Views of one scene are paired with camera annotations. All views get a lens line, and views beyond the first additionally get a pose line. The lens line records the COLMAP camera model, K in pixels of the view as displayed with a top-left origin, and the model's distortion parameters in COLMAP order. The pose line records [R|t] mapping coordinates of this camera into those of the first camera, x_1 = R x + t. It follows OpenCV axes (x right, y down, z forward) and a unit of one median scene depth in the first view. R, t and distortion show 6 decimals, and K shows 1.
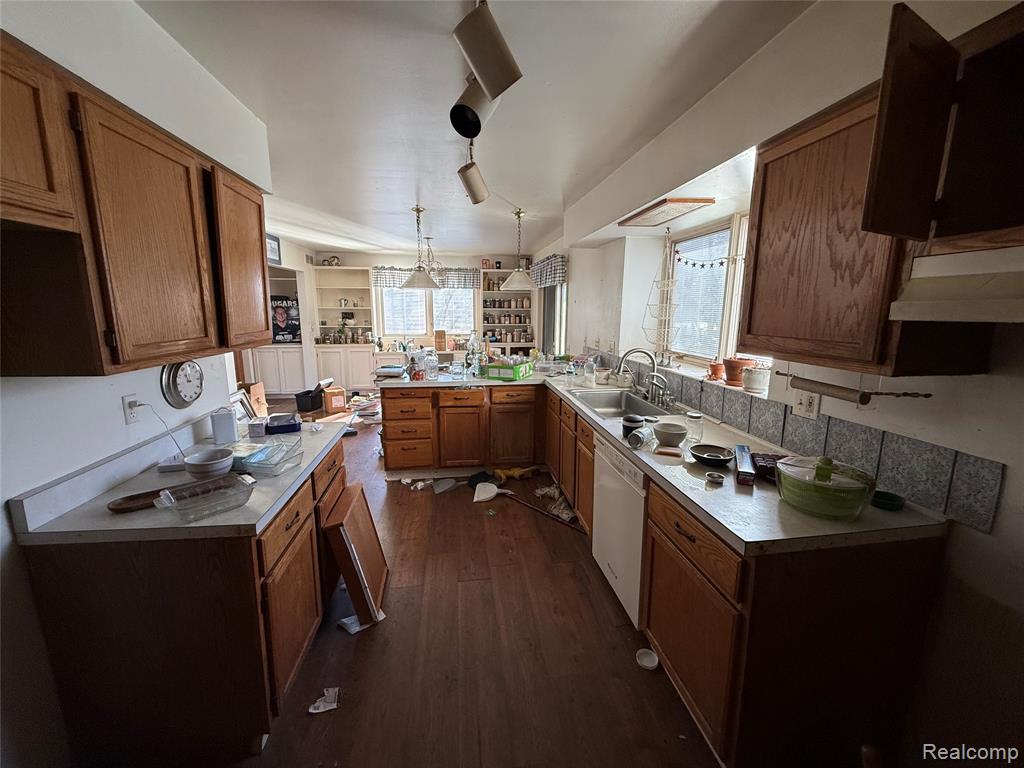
lens RADIAL K [[407.5, 0, 511.8], [0, 407.5, 379.9], [0, 0, 1]] dist [0.002104, -0.000402]
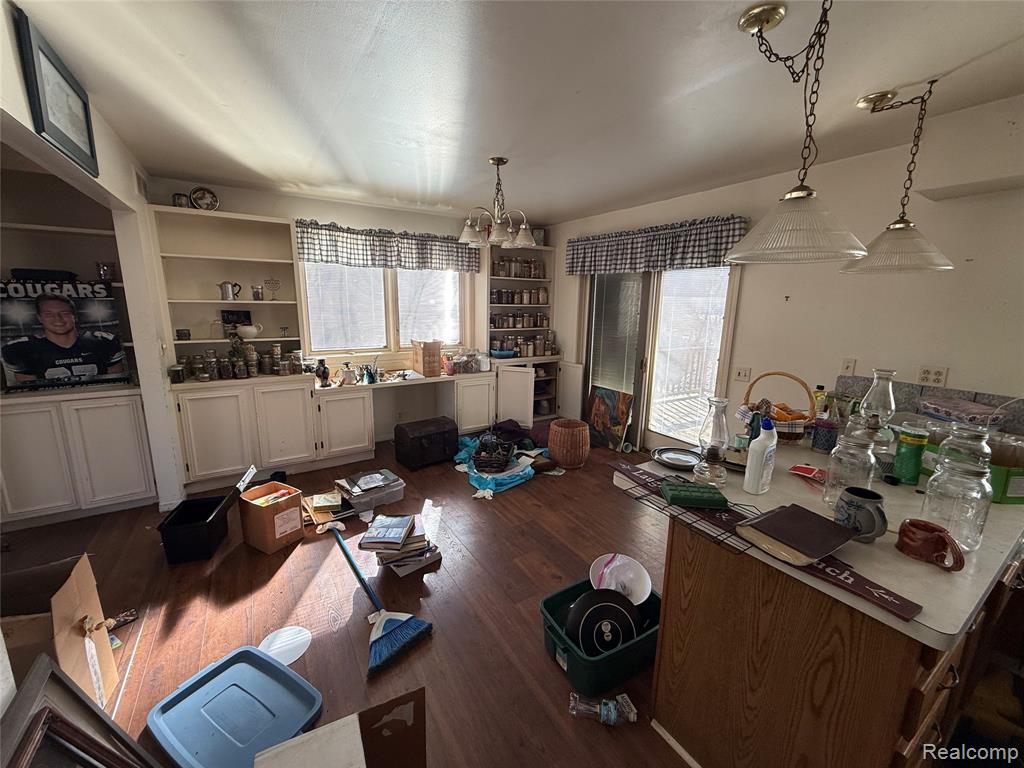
lens RADIAL K [[407.5, 0, 510.1], [0, 407.5, 381.2], [0, 0, 1]] dist [0.002104, -0.000402]
pose [[0.909968, -0.070986, 0.408557, -0.317520], [0.063976, 0.997476, 0.030817, -0.077463], [-0.409713, -0.001904, 0.912212, 0.430907]]
